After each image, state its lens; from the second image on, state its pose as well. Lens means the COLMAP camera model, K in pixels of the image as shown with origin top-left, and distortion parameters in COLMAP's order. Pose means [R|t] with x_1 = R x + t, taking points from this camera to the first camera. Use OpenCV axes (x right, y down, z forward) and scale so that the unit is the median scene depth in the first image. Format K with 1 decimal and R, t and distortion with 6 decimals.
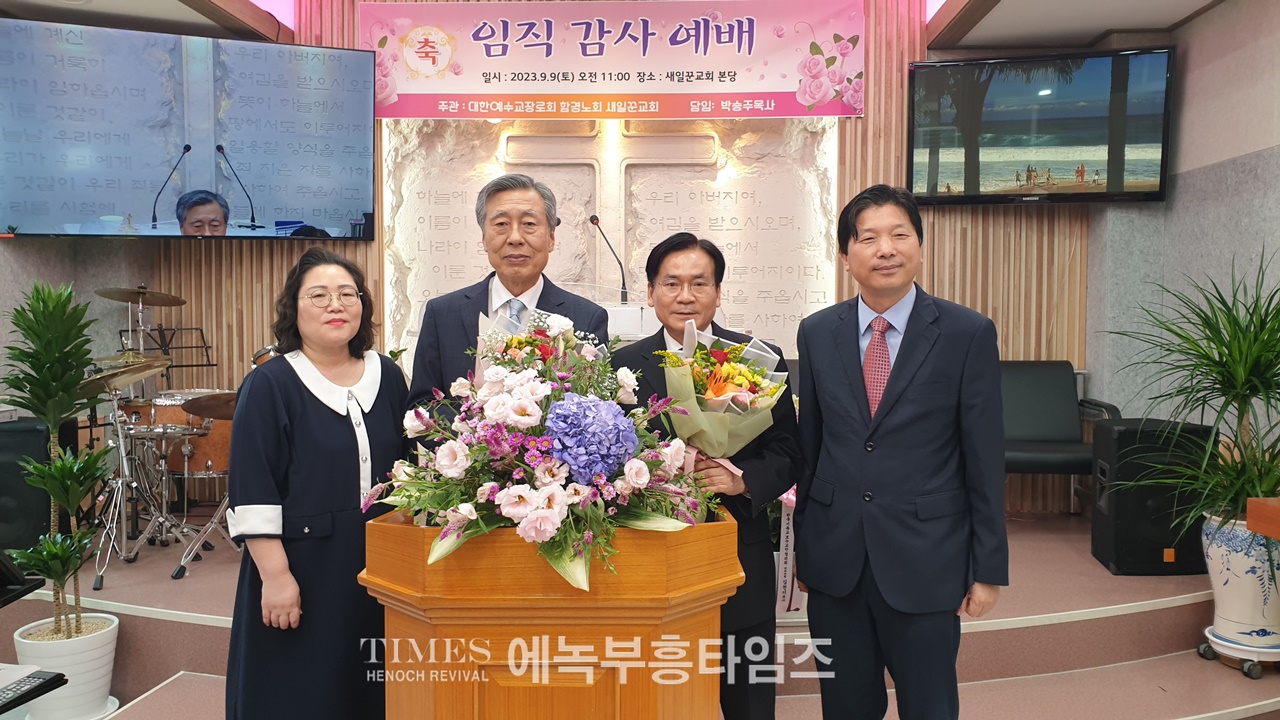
lens RADIAL K [[999.6, 0, 649.5], [0, 999.6, 352.8], [0, 0, 1]] dist [0.063370, -0.094821]
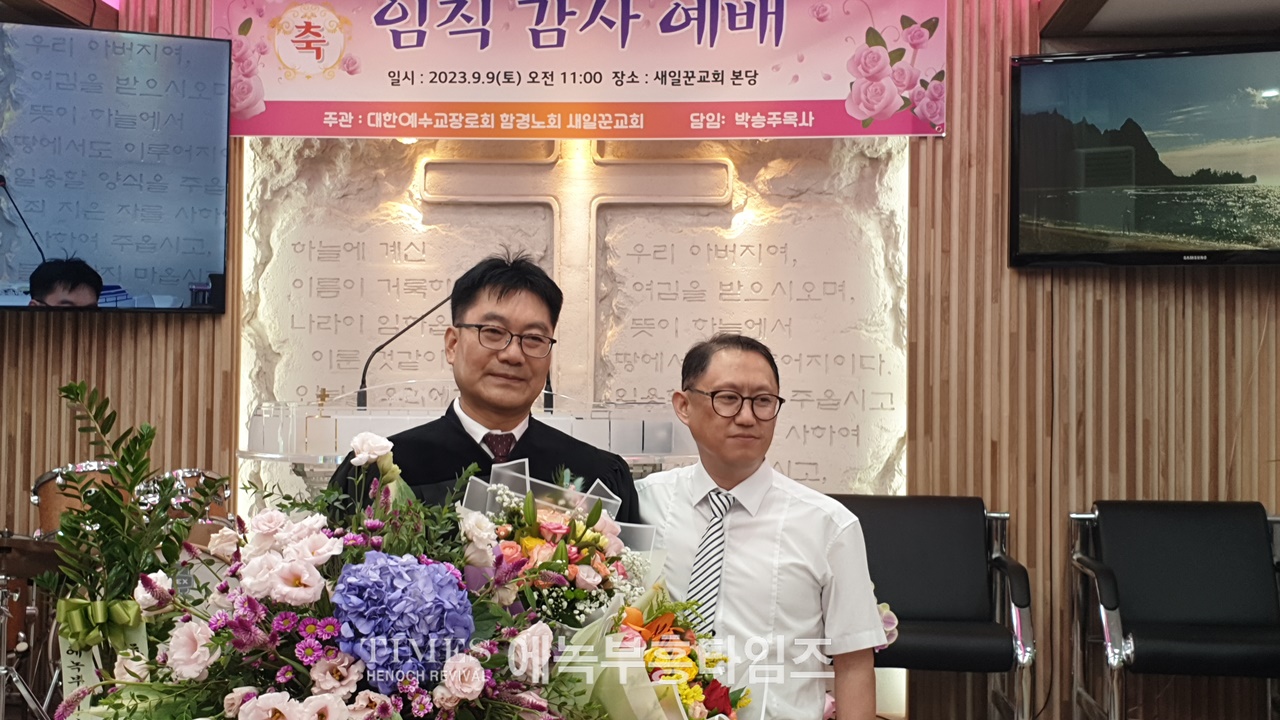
lens RADIAL K [[1473.0, 0, 651.6], [0, 1473.0, 375.9], [0, 0, 1]] dist [0.258954, -0.938762]
pose [[0.999443, 0.007659, -0.032484, 0.048824], [-0.009823, 0.997704, -0.067004, -0.004355], [0.031896, 0.067286, 0.997224, 0.002407]]
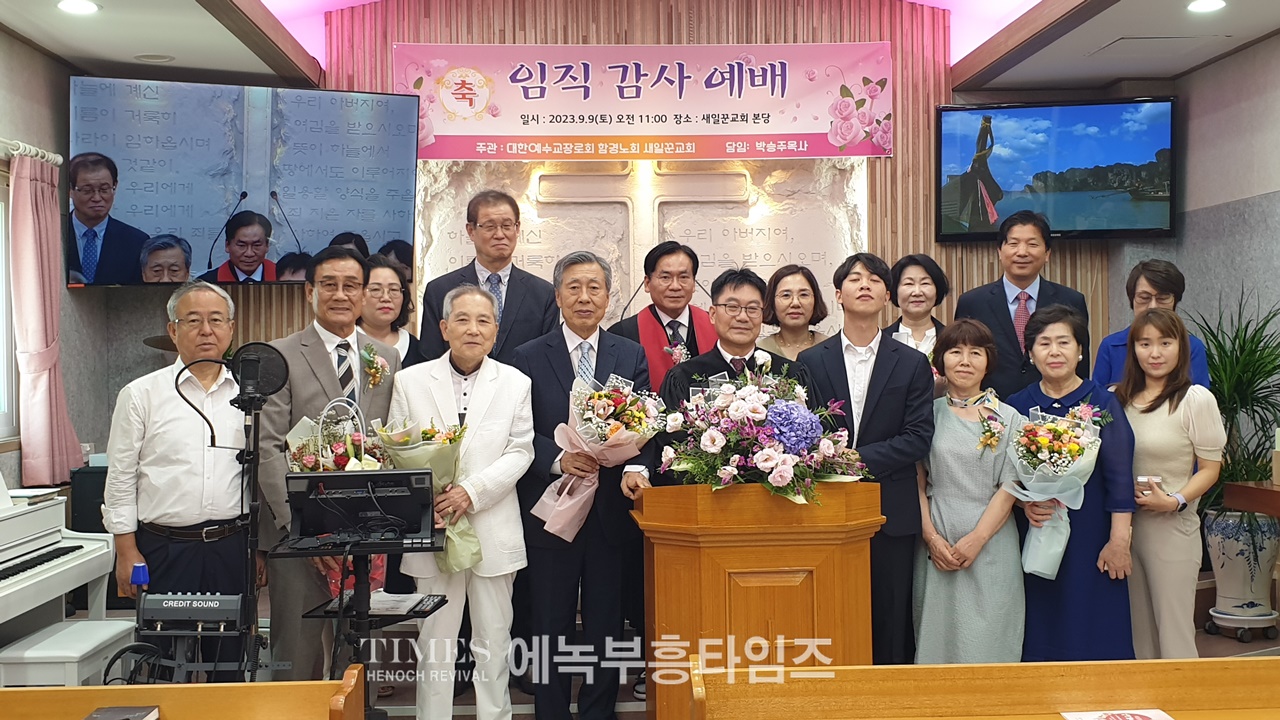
lens RADIAL K [[1423.6, 0, 664.5], [0, 1423.6, 354.8], [0, 0, 1]] dist [0.317913, -1.230121]
pose [[0.994709, -0.018622, 0.101036, -0.173903], [0.022279, 0.999132, -0.035185, 0.015841], [-0.100293, 0.037249, 0.994260, -0.441417]]
